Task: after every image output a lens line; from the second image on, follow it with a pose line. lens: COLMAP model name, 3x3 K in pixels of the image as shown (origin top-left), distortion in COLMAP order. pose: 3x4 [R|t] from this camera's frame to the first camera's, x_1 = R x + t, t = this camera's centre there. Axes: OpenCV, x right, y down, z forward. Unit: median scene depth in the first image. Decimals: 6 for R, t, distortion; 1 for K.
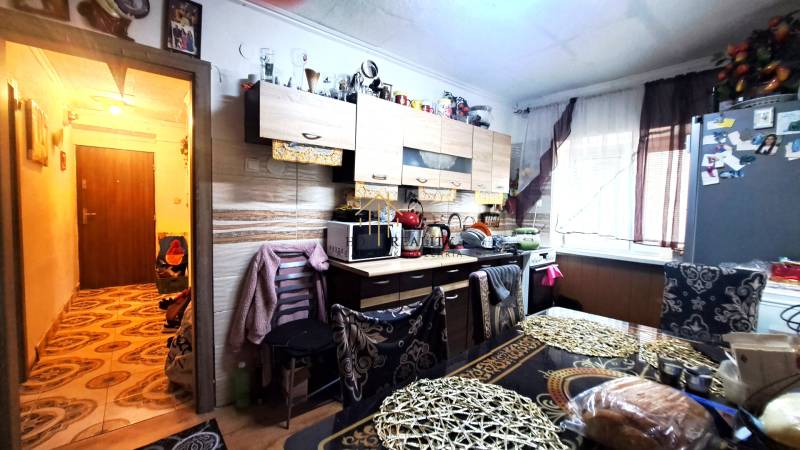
lens RADIAL K [[325.5, 0, 387.7], [0, 325.5, 222.9], [0, 0, 1]] dist [-0.000882, -0.000096]
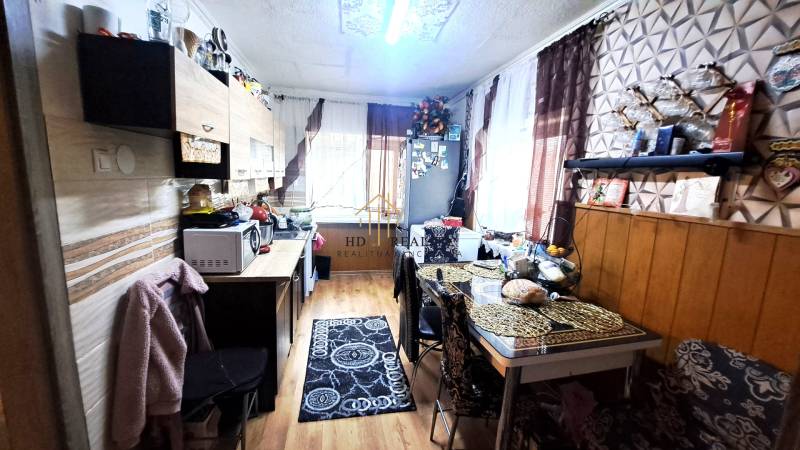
lens RADIAL K [[325.5, 0, 397.1], [0, 325.5, 225.0], [0, 0, 1]] dist [-0.000882, -0.000096]
pose [[0.472036, -0.140820, 0.870260, -0.701518], [0.015931, 0.988361, 0.151289, -0.143284], [-0.881436, -0.057550, 0.468785, 0.220512]]
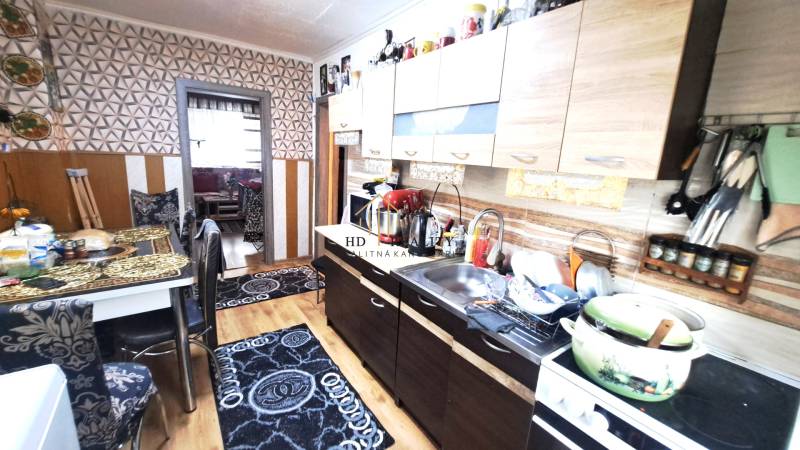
lens RADIAL K [[325.5, 0, 395.1], [0, 325.5, 225.4], [0, 0, 1]] dist [-0.000882, -0.000096]
pose [[-0.082363, 0.189356, -0.978448, 1.115610], [-0.100709, 0.975177, 0.197200, -0.139324], [0.991501, 0.114781, -0.061249, 1.288036]]
